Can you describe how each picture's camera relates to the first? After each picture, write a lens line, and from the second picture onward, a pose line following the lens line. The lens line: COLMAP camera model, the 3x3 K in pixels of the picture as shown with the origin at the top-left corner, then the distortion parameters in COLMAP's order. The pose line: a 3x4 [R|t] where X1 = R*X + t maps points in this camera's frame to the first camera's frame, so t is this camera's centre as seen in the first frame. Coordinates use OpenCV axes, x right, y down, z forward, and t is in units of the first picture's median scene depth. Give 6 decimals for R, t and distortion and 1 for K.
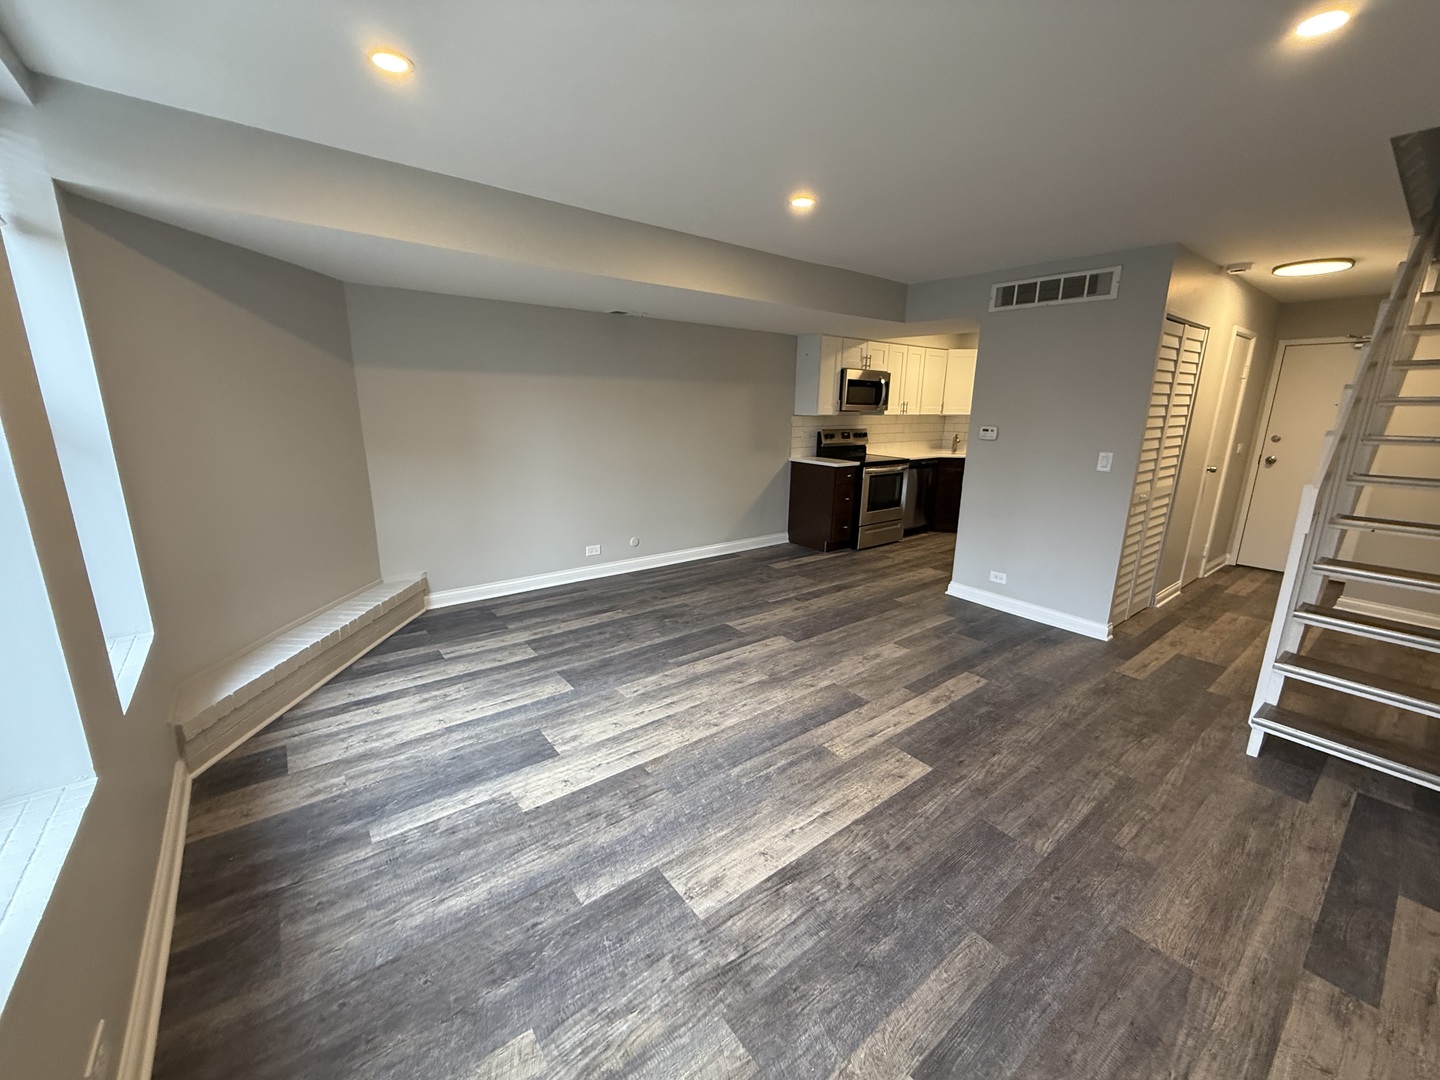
lens RADIAL K [[579.1, 0, 716.2], [0, 579.1, 539.5], [0, 0, 1]] dist [0.002032, 0.000060]
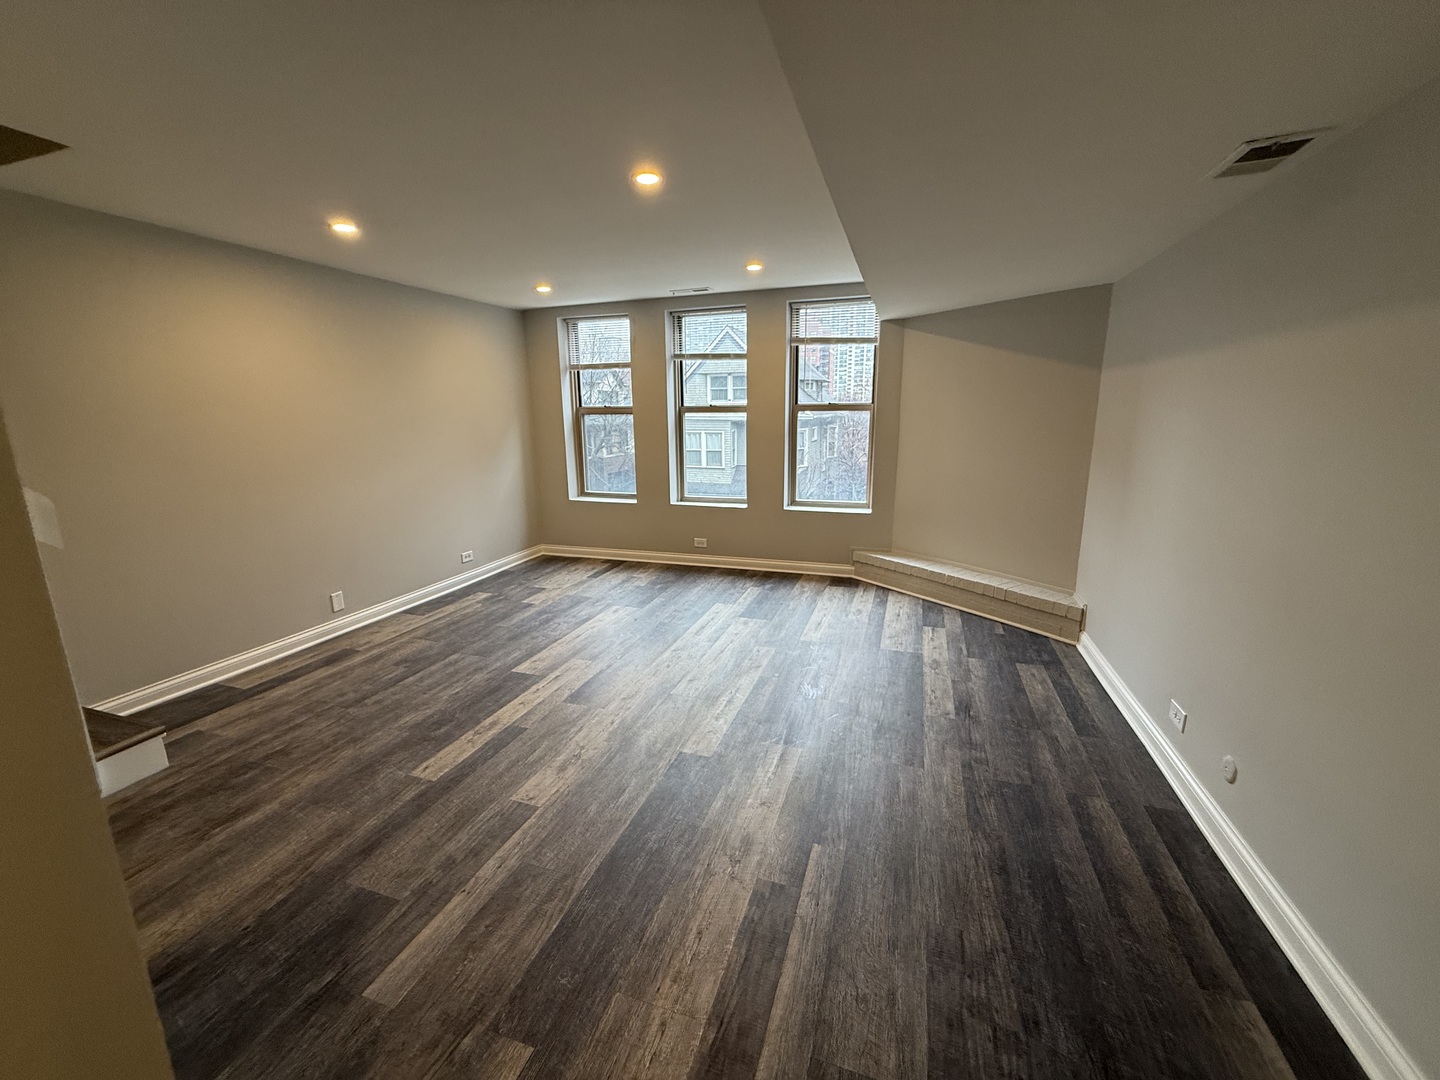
lens RADIAL K [[579.1, 0, 715.2], [0, 579.1, 538.4], [0, 0, 1]] dist [0.002032, 0.000060]
pose [[-0.839372, 0.107205, -0.532880, 0.574990], [-0.129370, 0.912784, 0.387413, -0.418122], [0.527937, 0.394123, -0.752296, 1.870476]]
